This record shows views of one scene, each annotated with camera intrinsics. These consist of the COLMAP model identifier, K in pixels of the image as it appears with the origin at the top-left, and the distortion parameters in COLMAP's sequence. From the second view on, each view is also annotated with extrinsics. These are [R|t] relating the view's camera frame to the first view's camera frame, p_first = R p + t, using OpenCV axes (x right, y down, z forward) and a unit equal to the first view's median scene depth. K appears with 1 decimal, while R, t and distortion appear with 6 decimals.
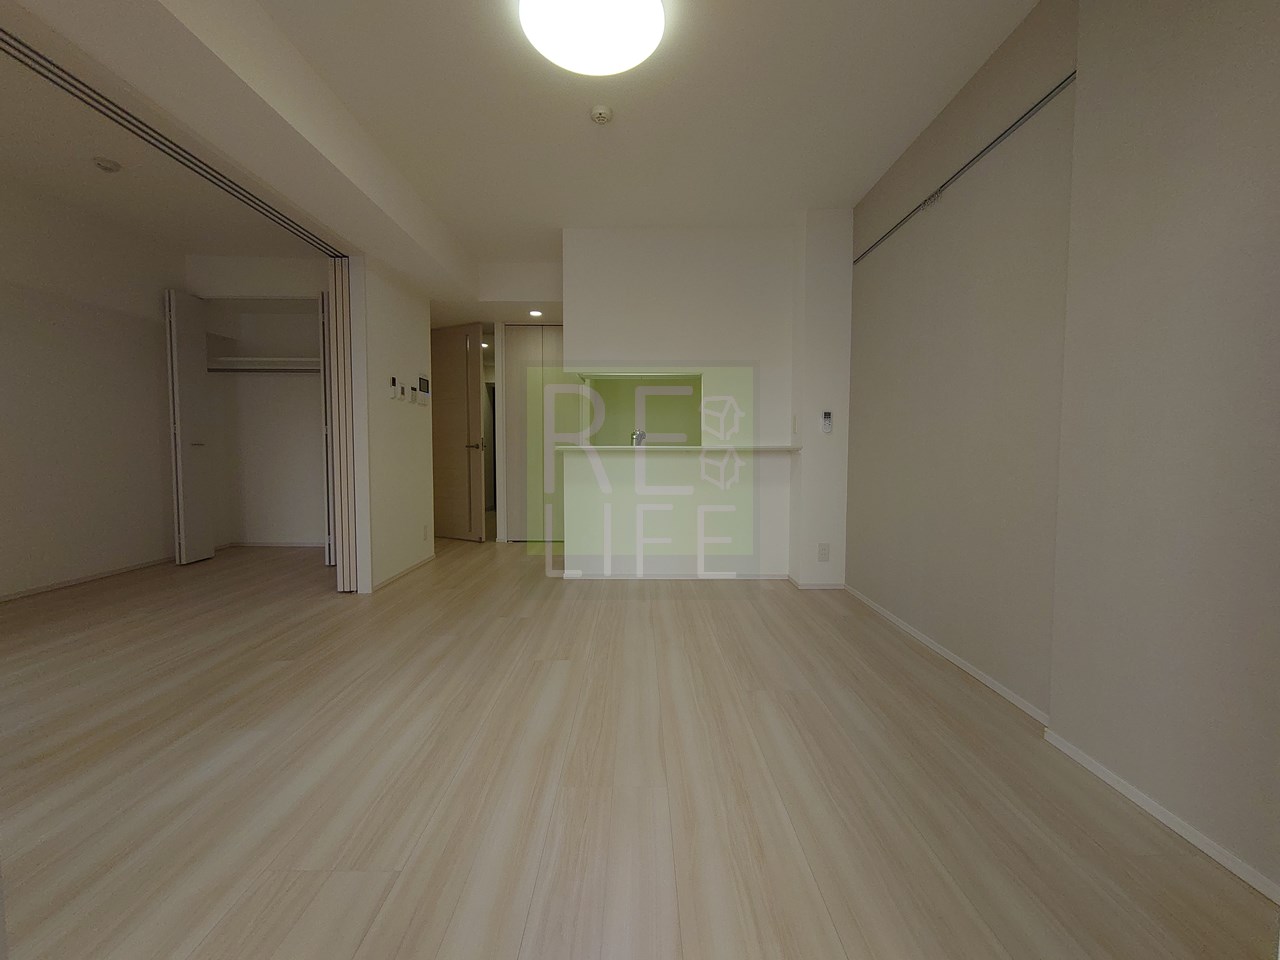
lens RADIAL K [[556.6, 0, 640.2], [0, 556.6, 481.8], [0, 0, 1]] dist [-0.000235, 0.000512]
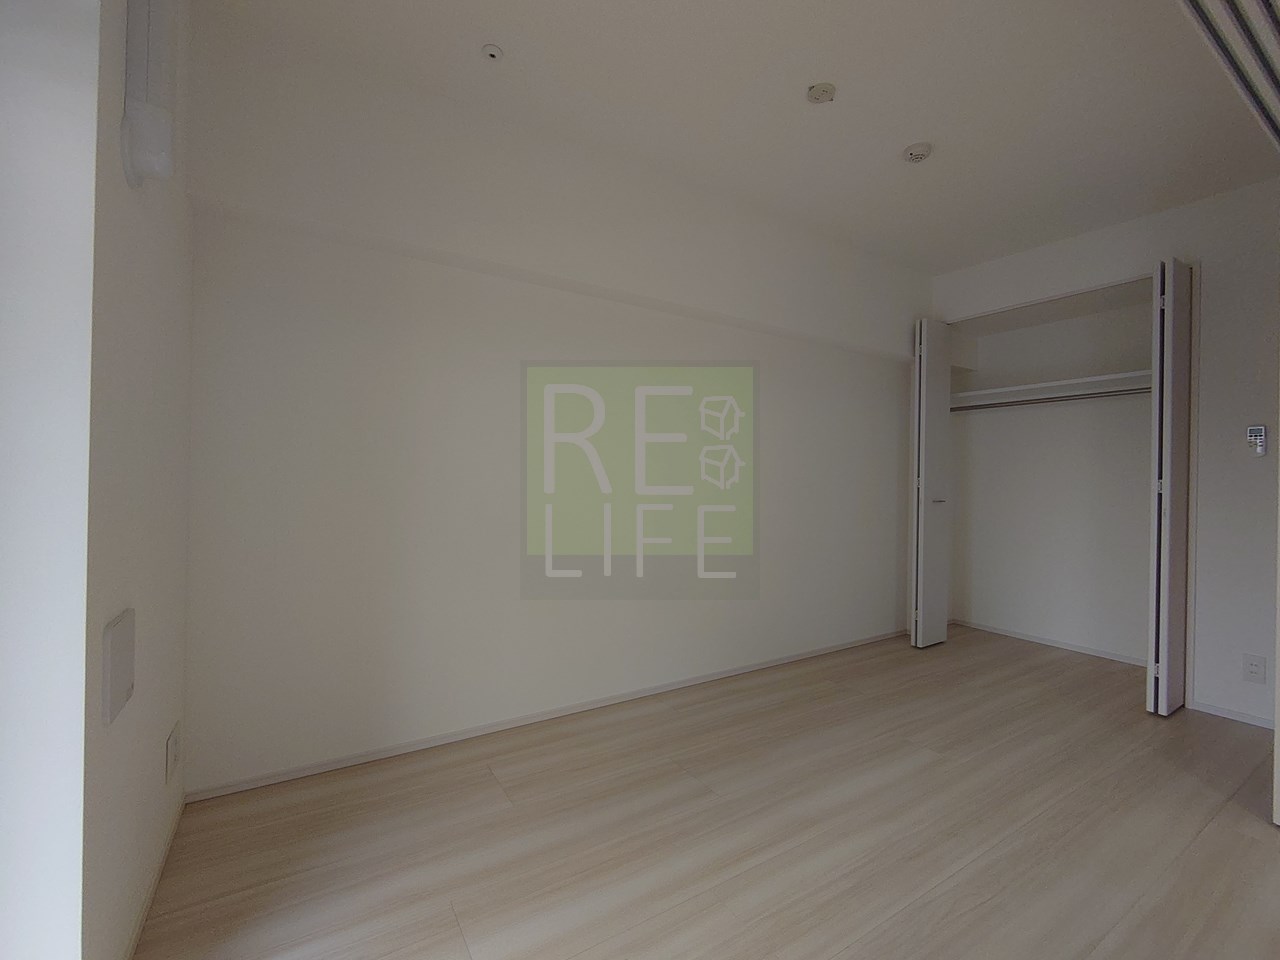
lens RADIAL K [[556.6, 0, 651.4], [0, 556.6, 486.3], [0, 0, 1]] dist [-0.000235, 0.000512]
pose [[0.549092, 0.010238, -0.835699, -0.357486], [-0.057695, 0.998004, -0.025682, -0.045442], [0.833768, 0.062317, 0.548587, 0.208150]]
